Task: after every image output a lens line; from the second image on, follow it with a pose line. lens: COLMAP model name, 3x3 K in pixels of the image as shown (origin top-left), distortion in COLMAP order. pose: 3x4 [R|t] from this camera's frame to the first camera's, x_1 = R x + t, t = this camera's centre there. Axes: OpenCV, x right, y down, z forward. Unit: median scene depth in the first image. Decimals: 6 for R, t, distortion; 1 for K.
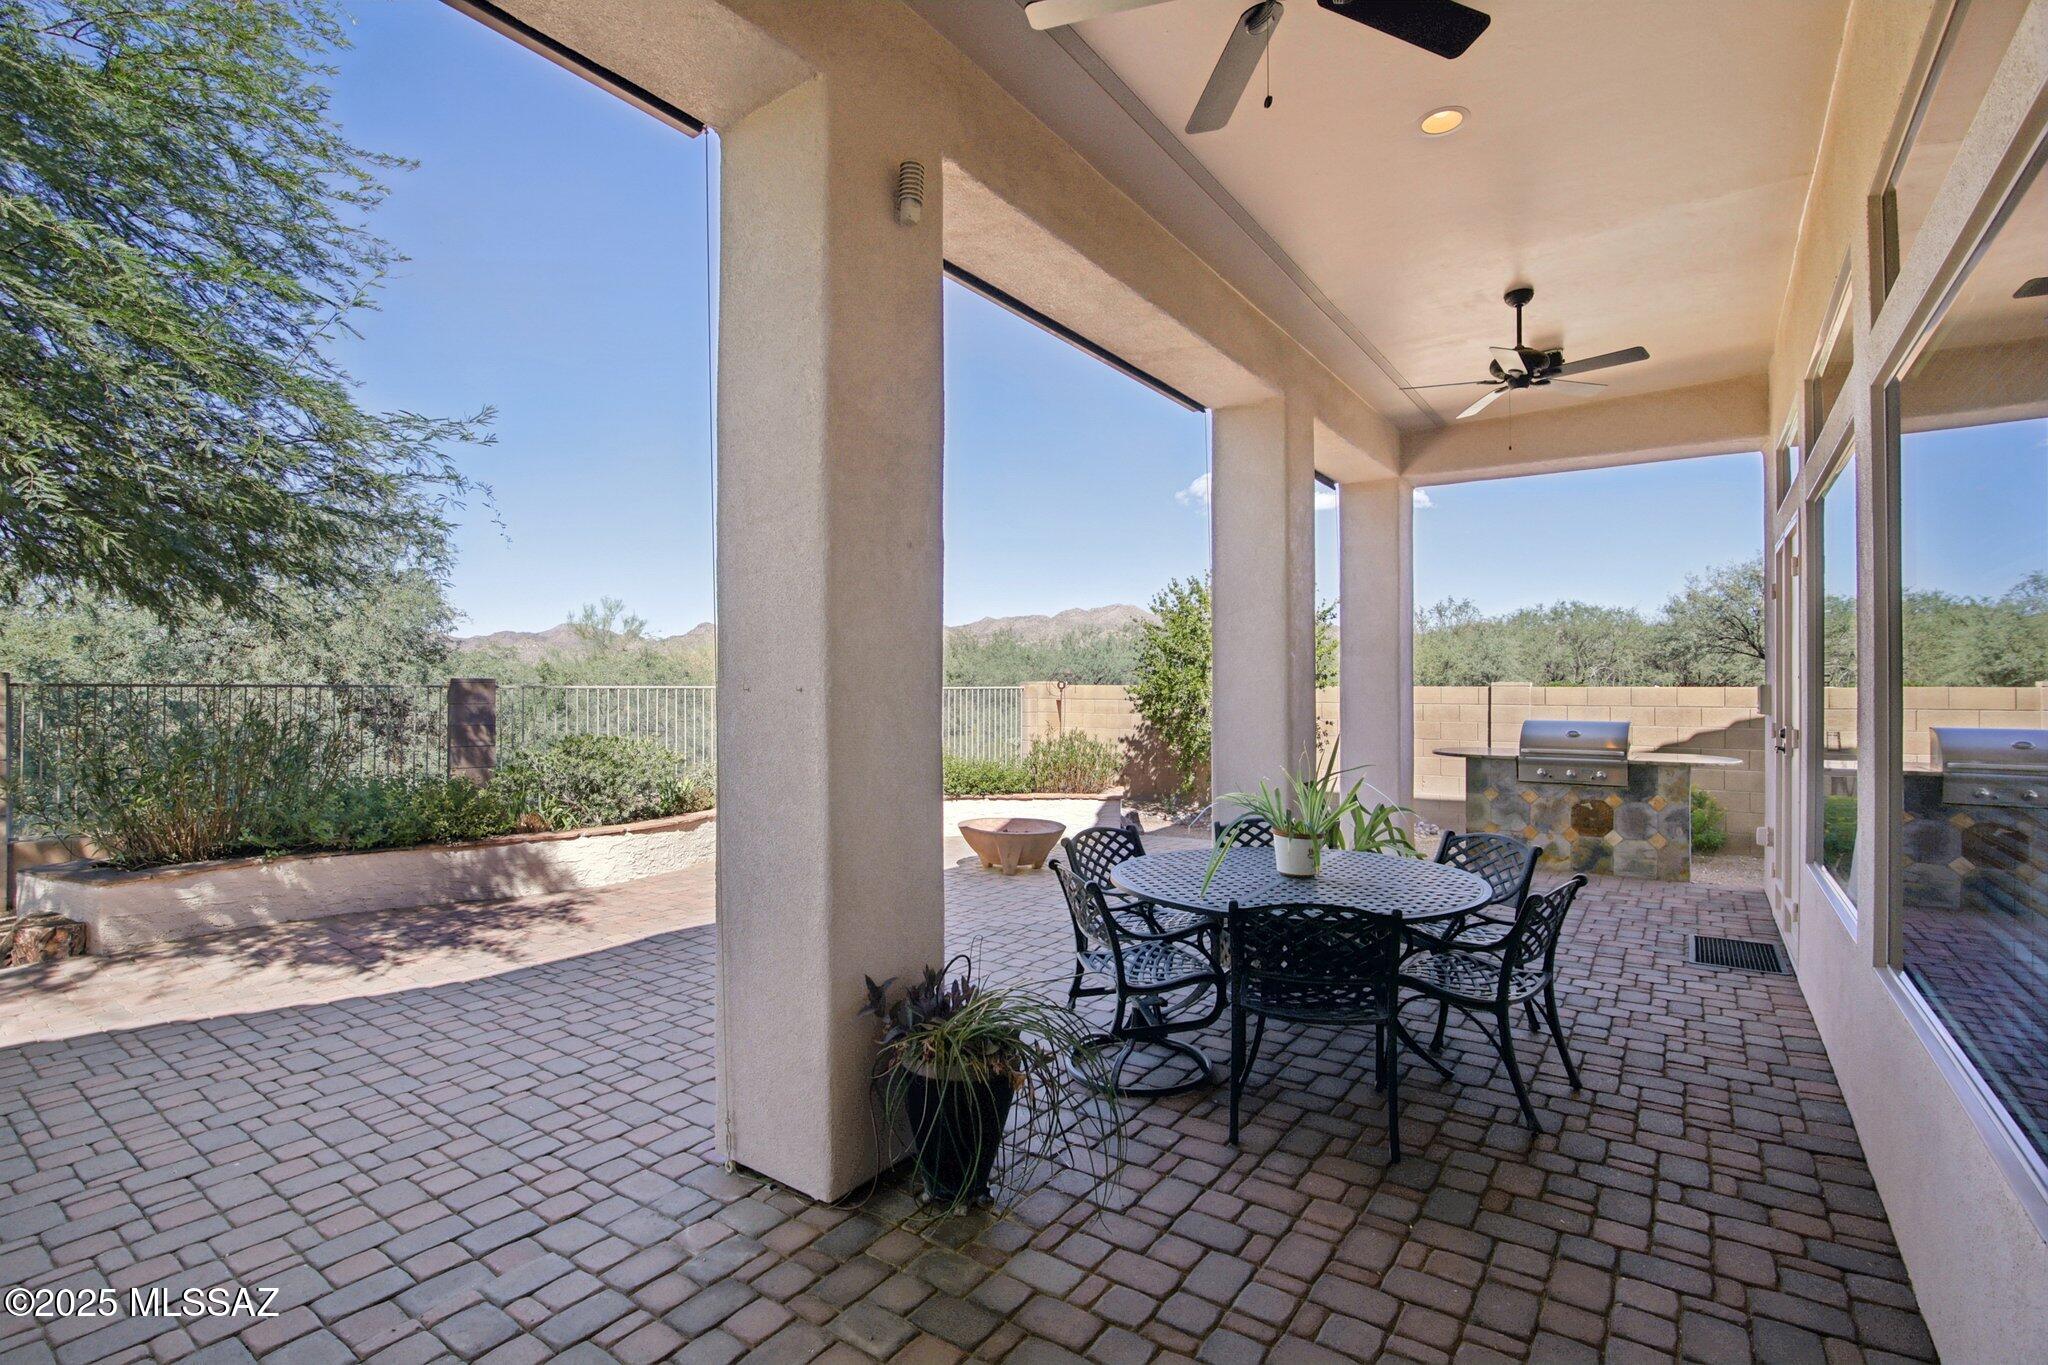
lens RADIAL K [[956.0, 0, 1024.0], [0, 956.0, 682.5], [0, 0, 1]] dist [-0.022758, -0.000812]
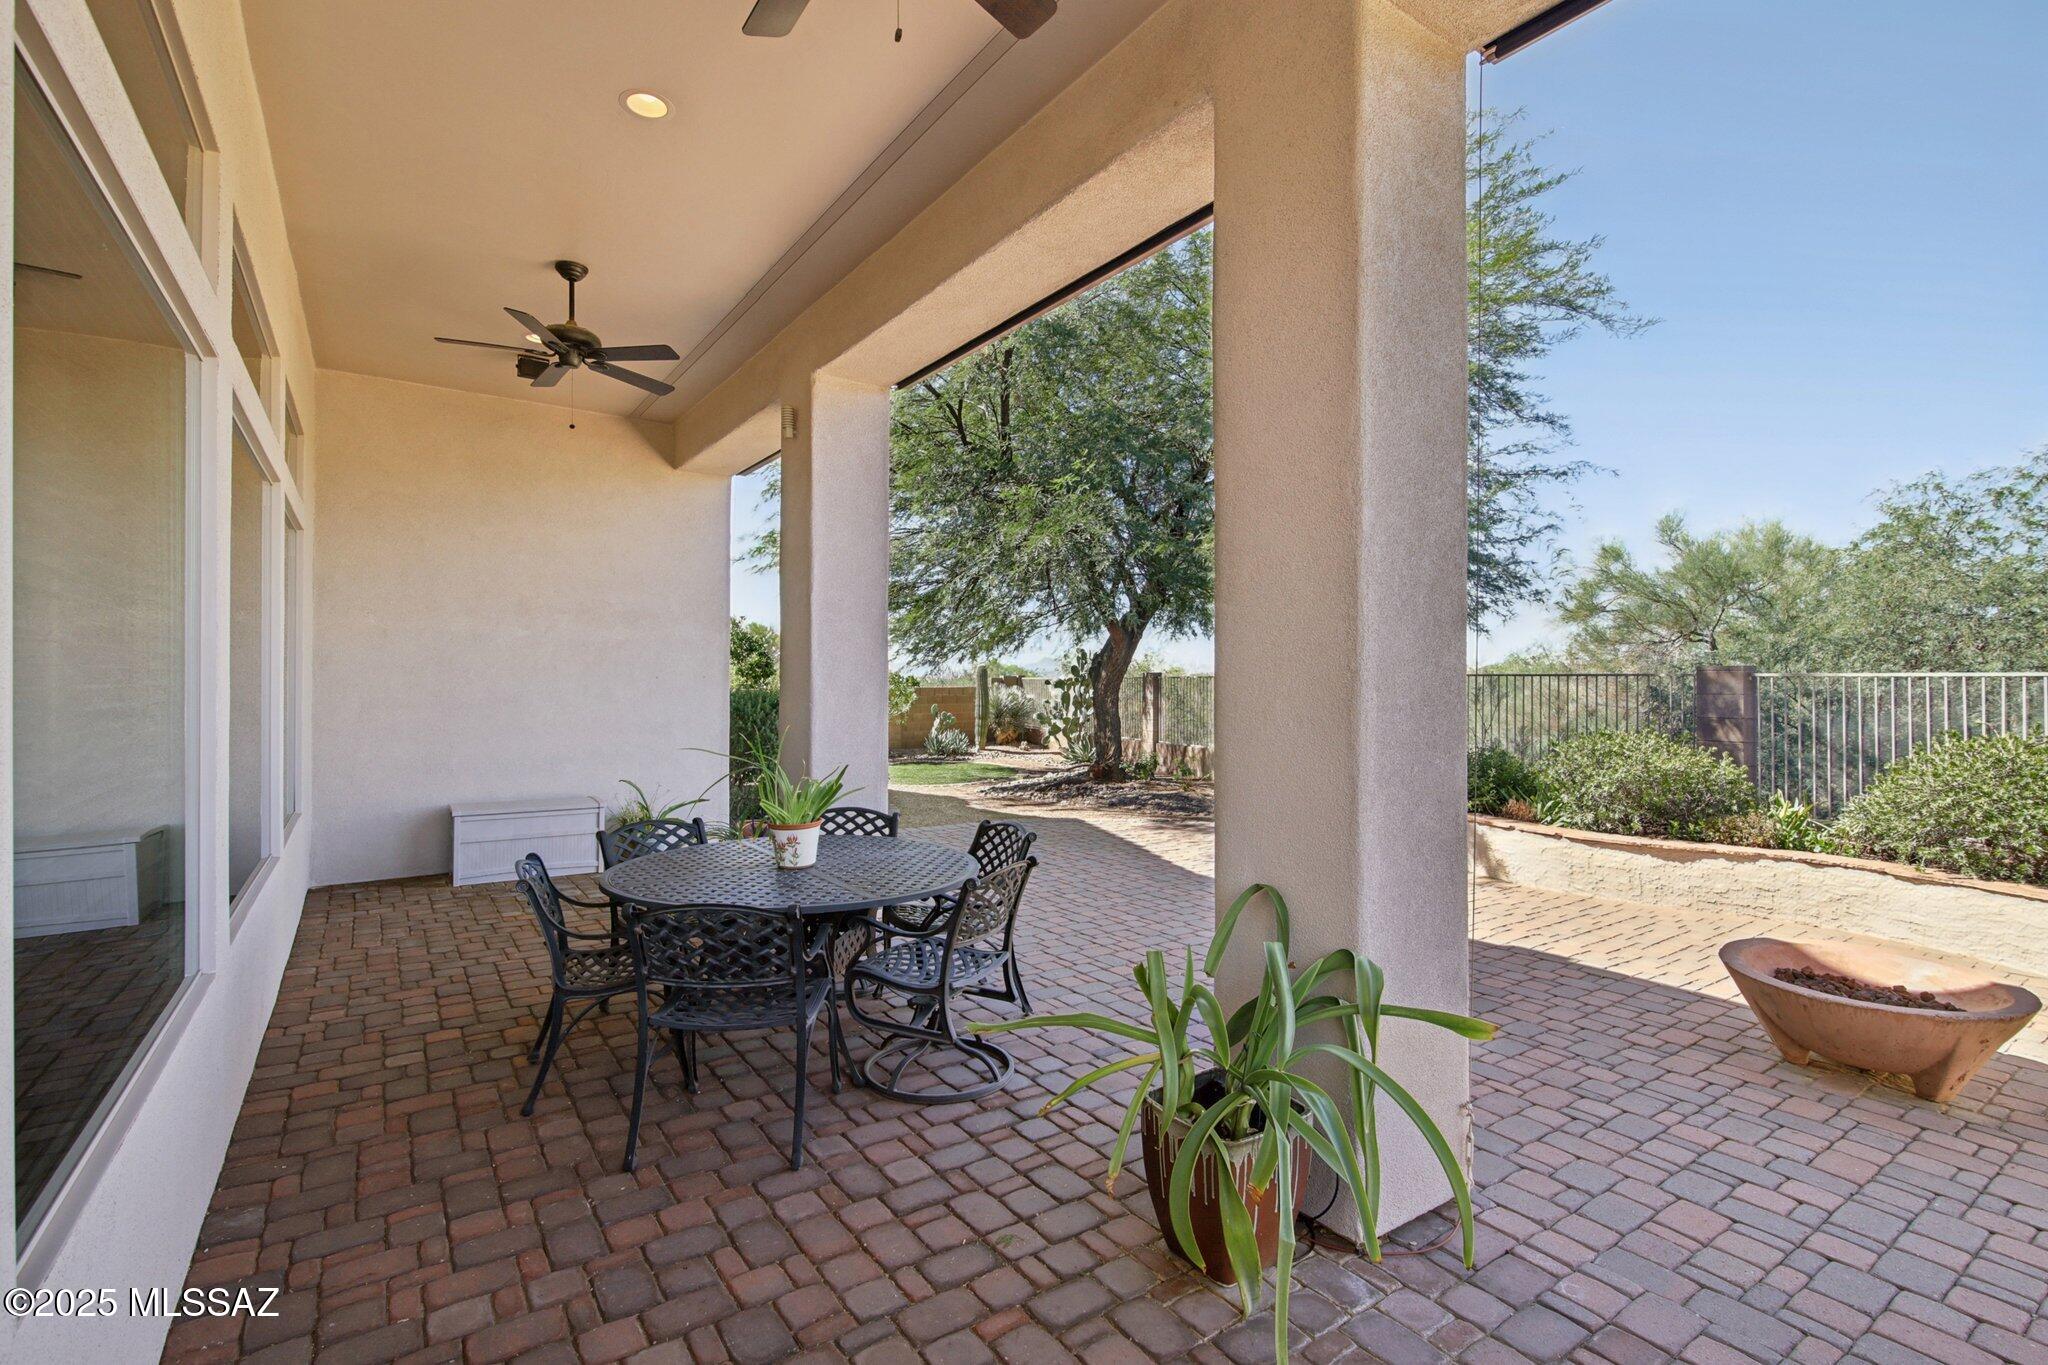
lens RADIAL K [[956.0, 0, 1024.0], [0, 956.0, 682.5], [0, 0, 1]] dist [-0.022758, -0.000812]
pose [[-0.355783, -0.001459, -0.934567, 1.130981], [0.005442, 0.999979, -0.003633, 0.019123], [0.934553, -0.006378, -0.355768, 1.583001]]
